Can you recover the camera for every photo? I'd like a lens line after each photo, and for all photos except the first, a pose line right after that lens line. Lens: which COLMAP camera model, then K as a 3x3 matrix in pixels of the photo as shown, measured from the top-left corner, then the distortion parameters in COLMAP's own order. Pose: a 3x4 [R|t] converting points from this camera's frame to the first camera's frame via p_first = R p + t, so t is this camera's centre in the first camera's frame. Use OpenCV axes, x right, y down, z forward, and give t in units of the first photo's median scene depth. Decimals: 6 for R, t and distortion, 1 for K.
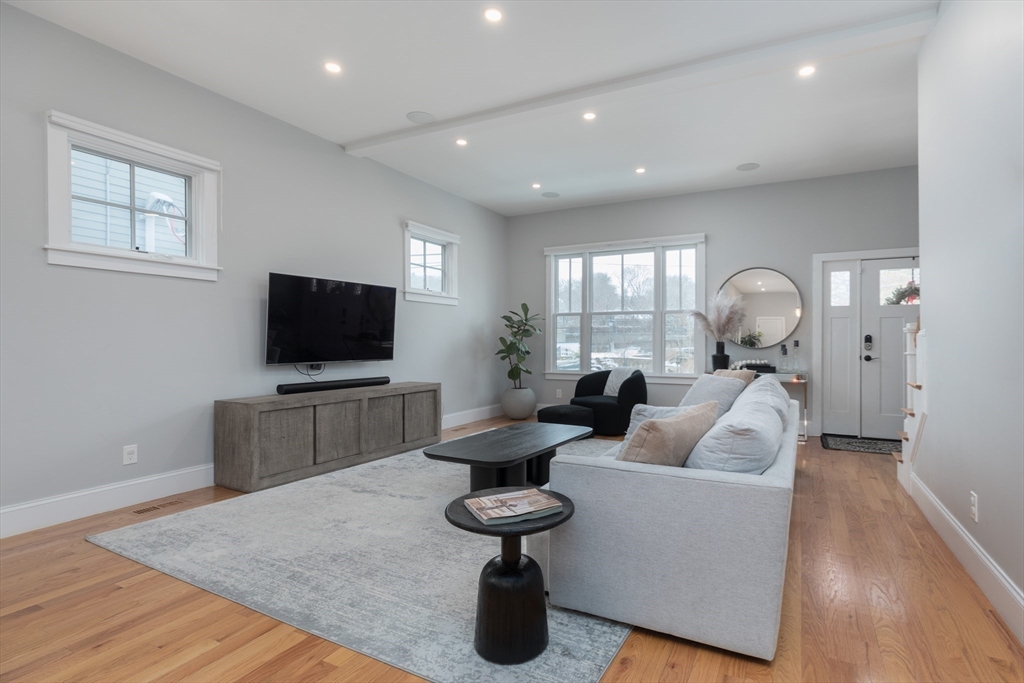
lens RADIAL K [[488.2, 0, 529.5], [0, 488.2, 342.4], [0, 0, 1]] dist [-0.002156, 0.000254]
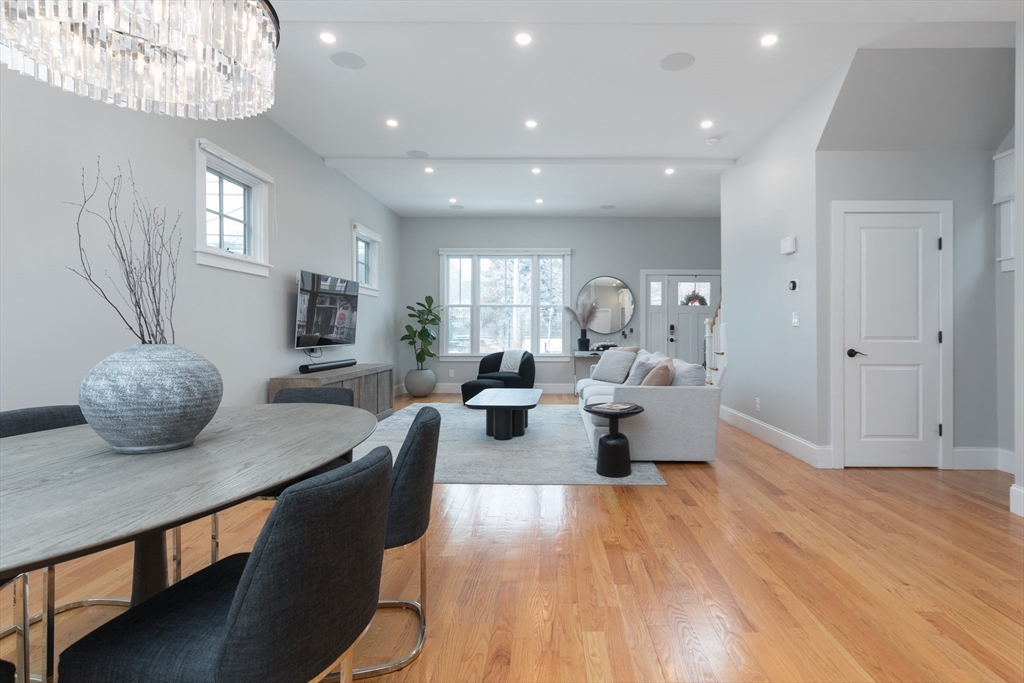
lens RADIAL K [[521.5, 0, 526.8], [0, 521.5, 326.9], [0, 0, 1]] dist [0.001037, 0.000102]
pose [[0.901260, 0.002929, 0.433269, -0.387906], [0.000041, 0.999977, -0.006846, 0.002219], [-0.433278, 0.006188, 0.901239, -0.249279]]
